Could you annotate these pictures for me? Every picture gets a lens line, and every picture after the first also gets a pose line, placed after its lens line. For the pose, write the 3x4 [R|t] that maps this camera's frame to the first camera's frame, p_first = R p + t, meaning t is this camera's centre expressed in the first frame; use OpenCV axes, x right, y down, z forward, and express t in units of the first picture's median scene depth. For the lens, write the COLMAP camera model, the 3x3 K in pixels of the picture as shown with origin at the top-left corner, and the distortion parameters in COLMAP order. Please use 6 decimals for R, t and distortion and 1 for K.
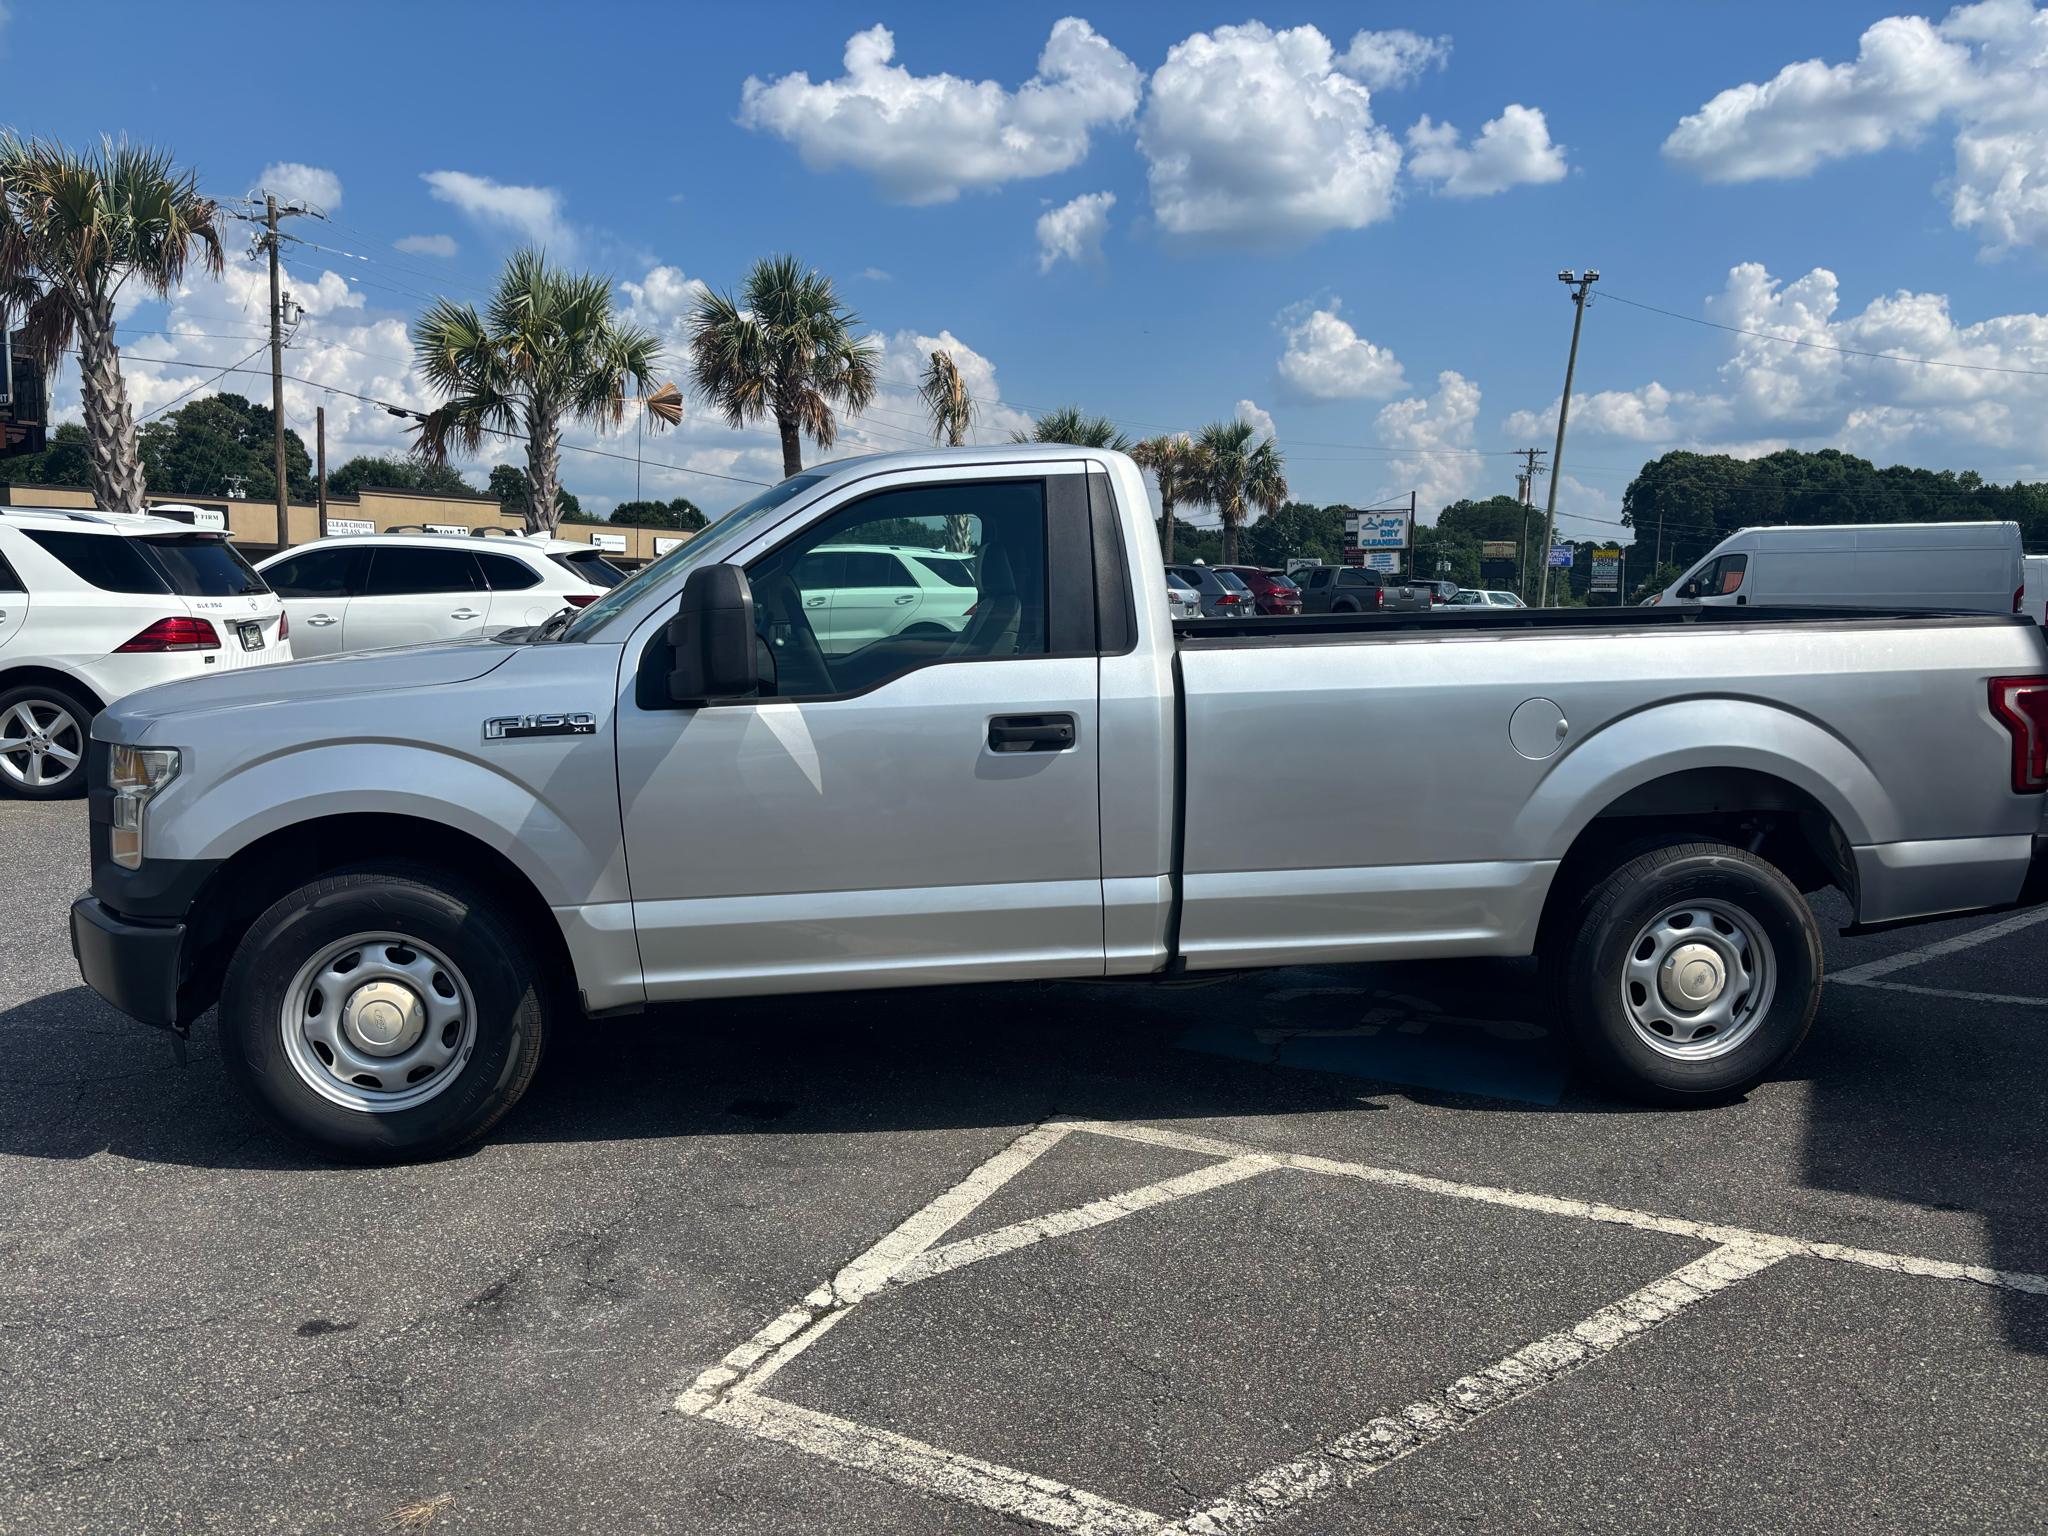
lens RADIAL K [[1553.4, 0, 1023.8], [0, 1553.4, 773.3], [0, 0, 1]] dist [0.037618, -0.042379]
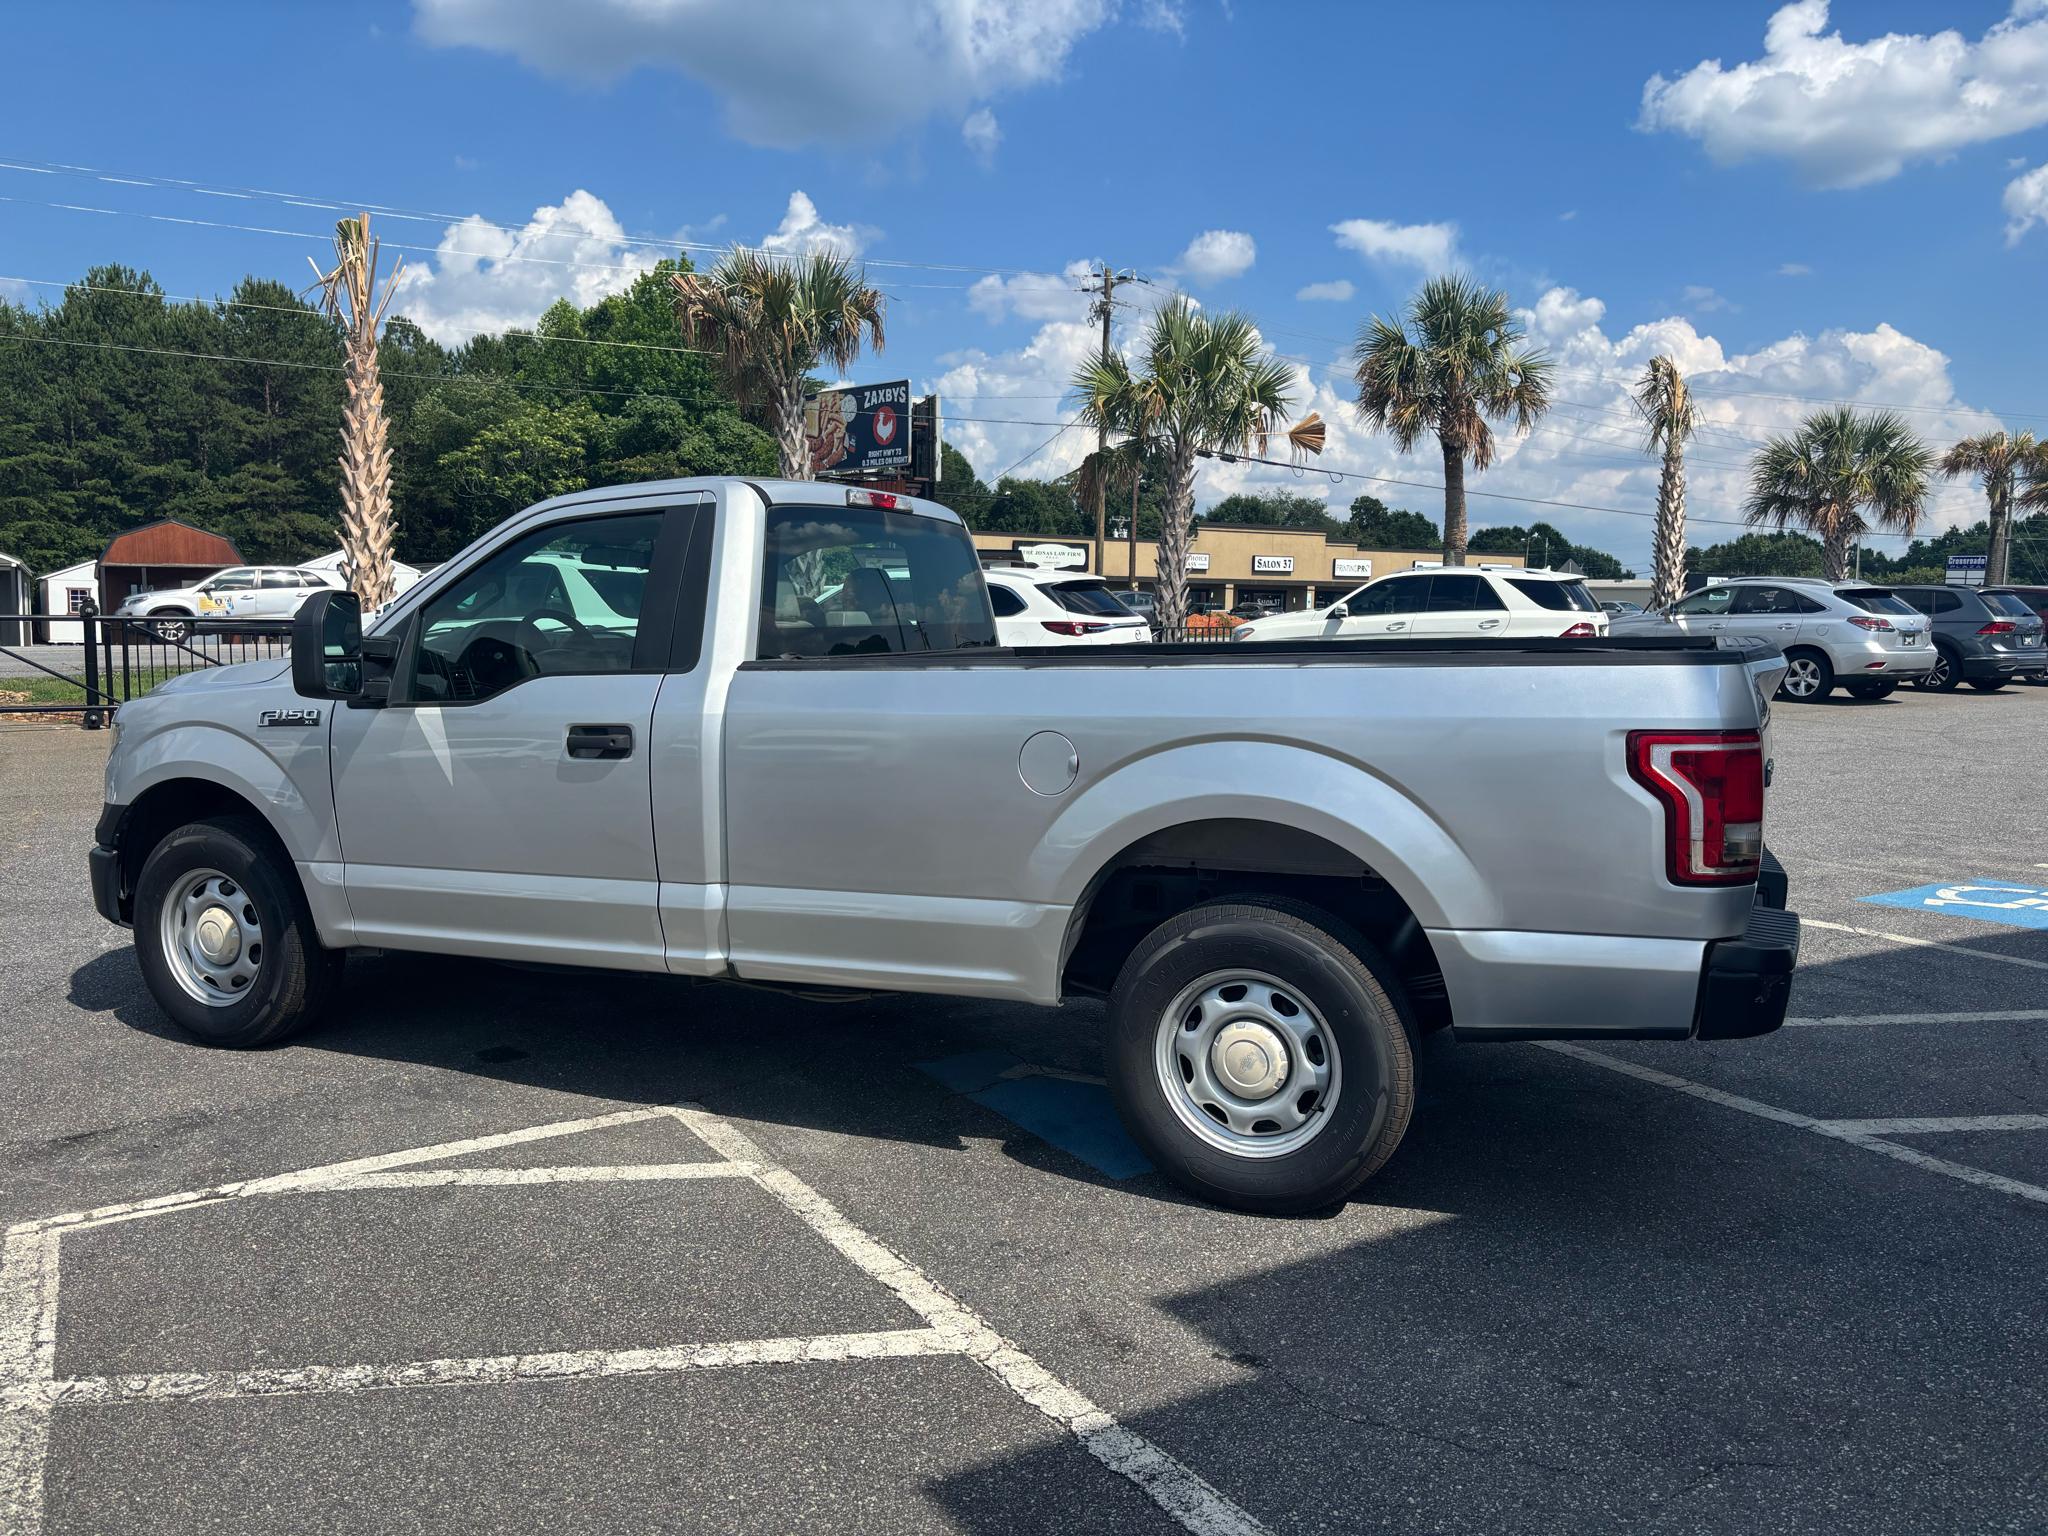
lens RADIAL K [[1553.4, 0, 1039.2], [0, 1553.4, 770.6], [0, 0, 1]] dist [0.037618, -0.042379]
pose [[0.858044, 0.053886, -0.510741, 0.753932], [-0.063352, 0.997991, -0.001137, -0.021830], [0.509654, 0.033332, 0.859734, 0.187416]]
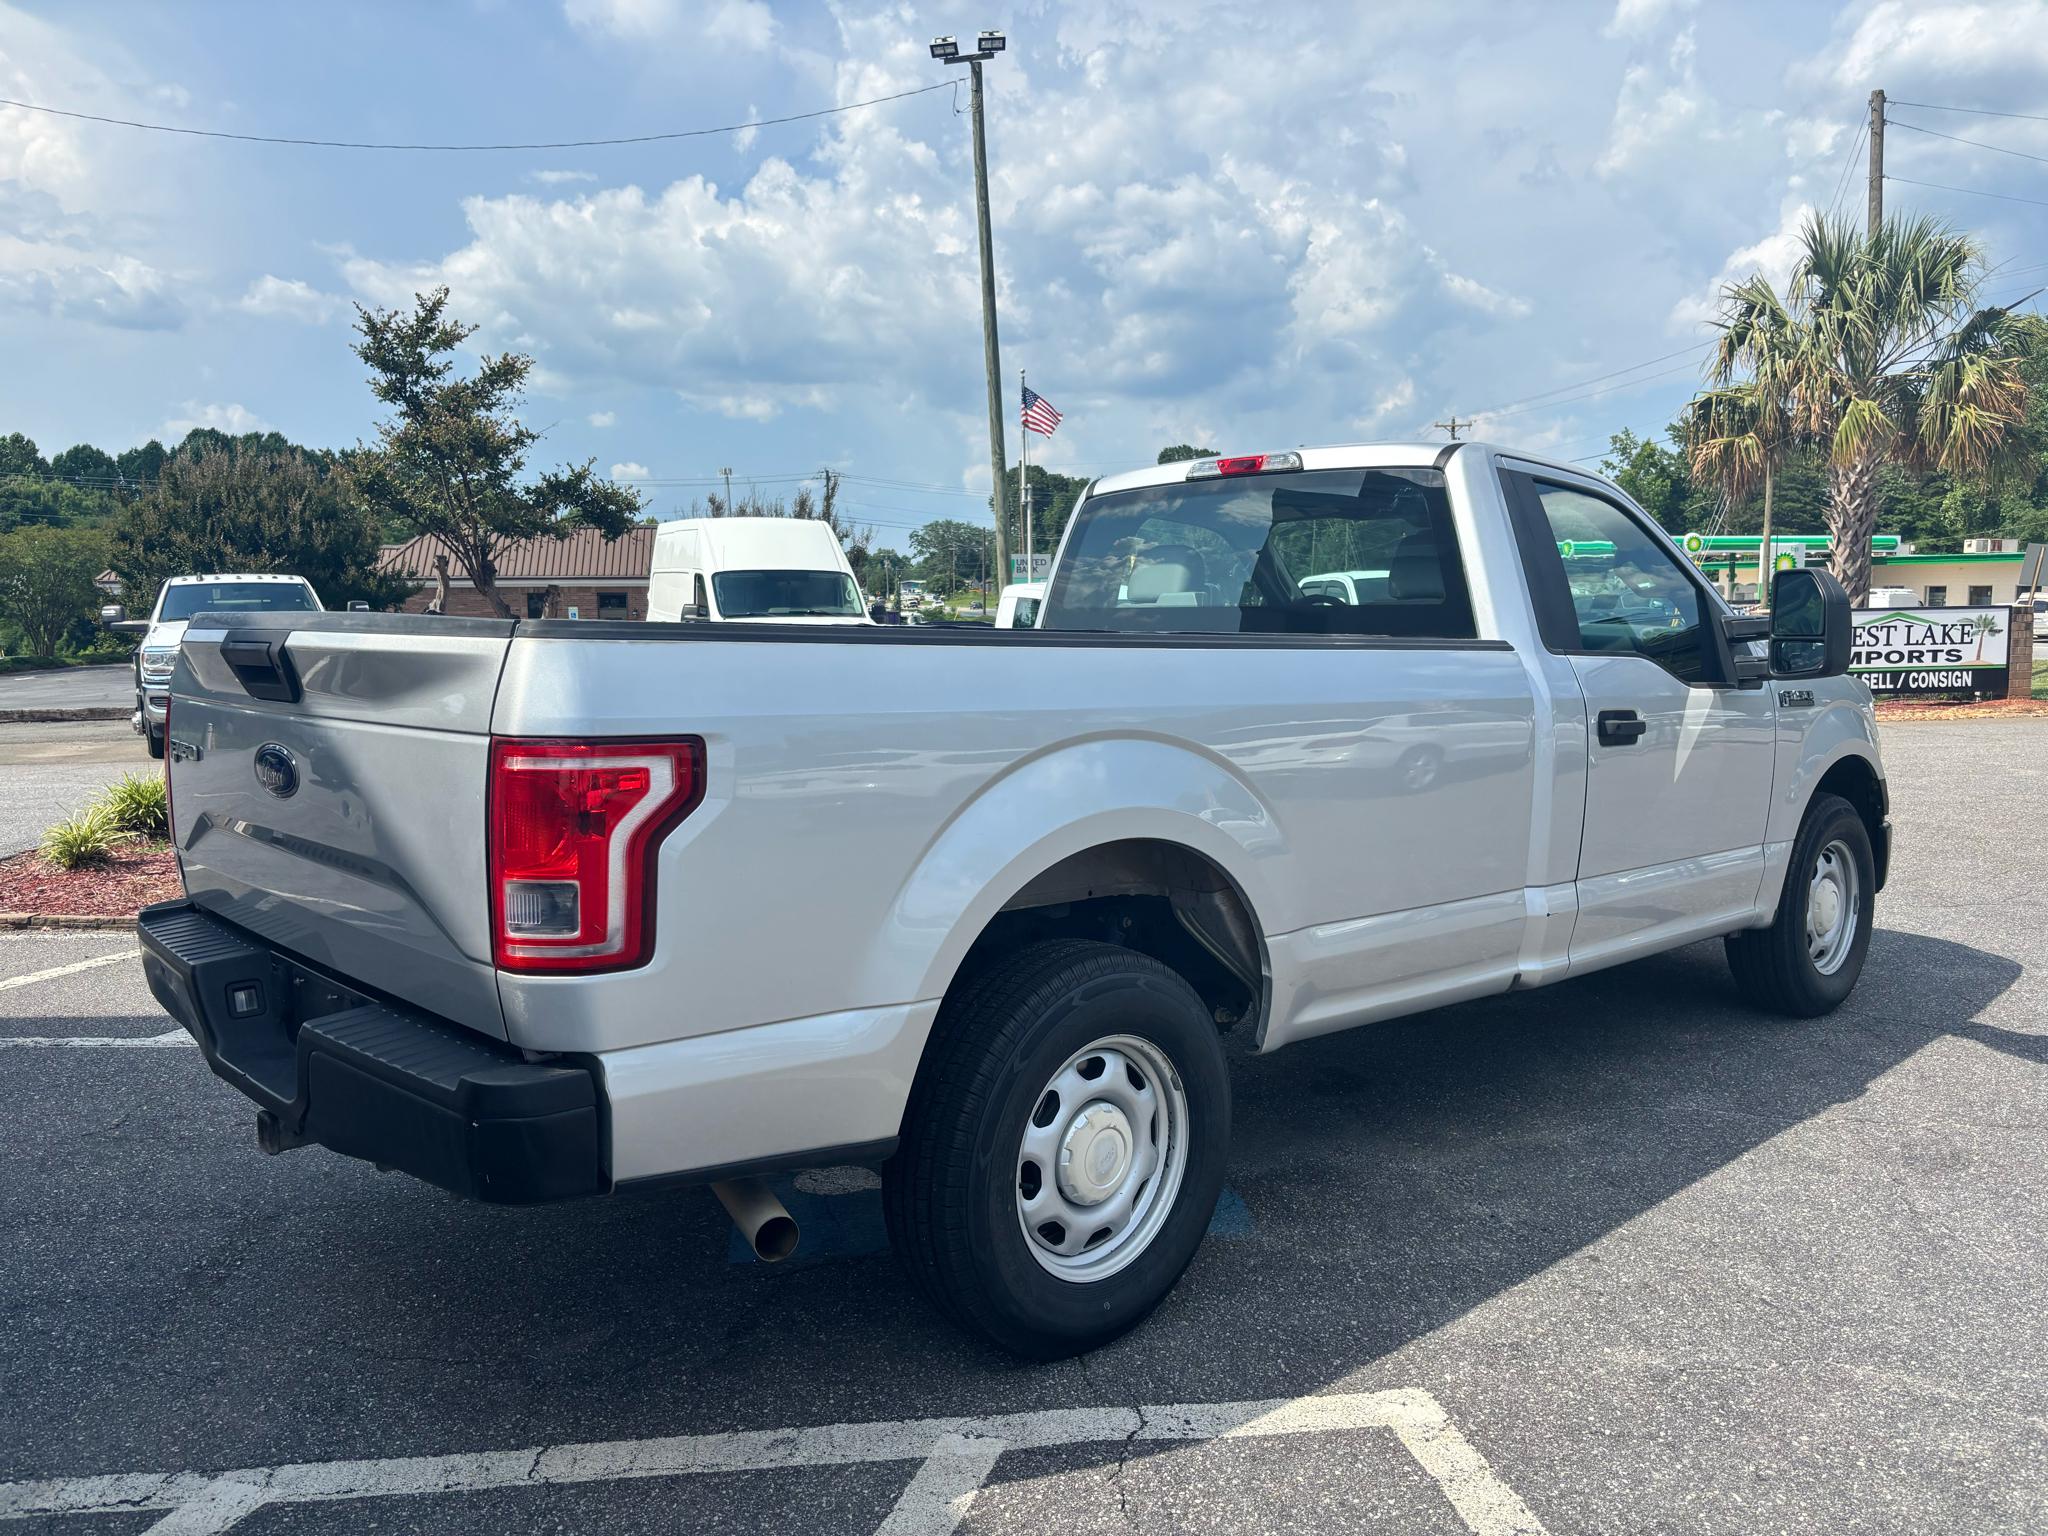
lens RADIAL K [[1553.4, 0, 1041.0], [0, 1553.4, 765.5], [0, 0, 1]] dist [0.037618, -0.042379]
pose [[-0.816030, 0.054691, -0.575417, 0.762732], [-0.072667, 0.977908, 0.195999, -0.212704], [0.573424, 0.201754, -0.794028, 1.879866]]
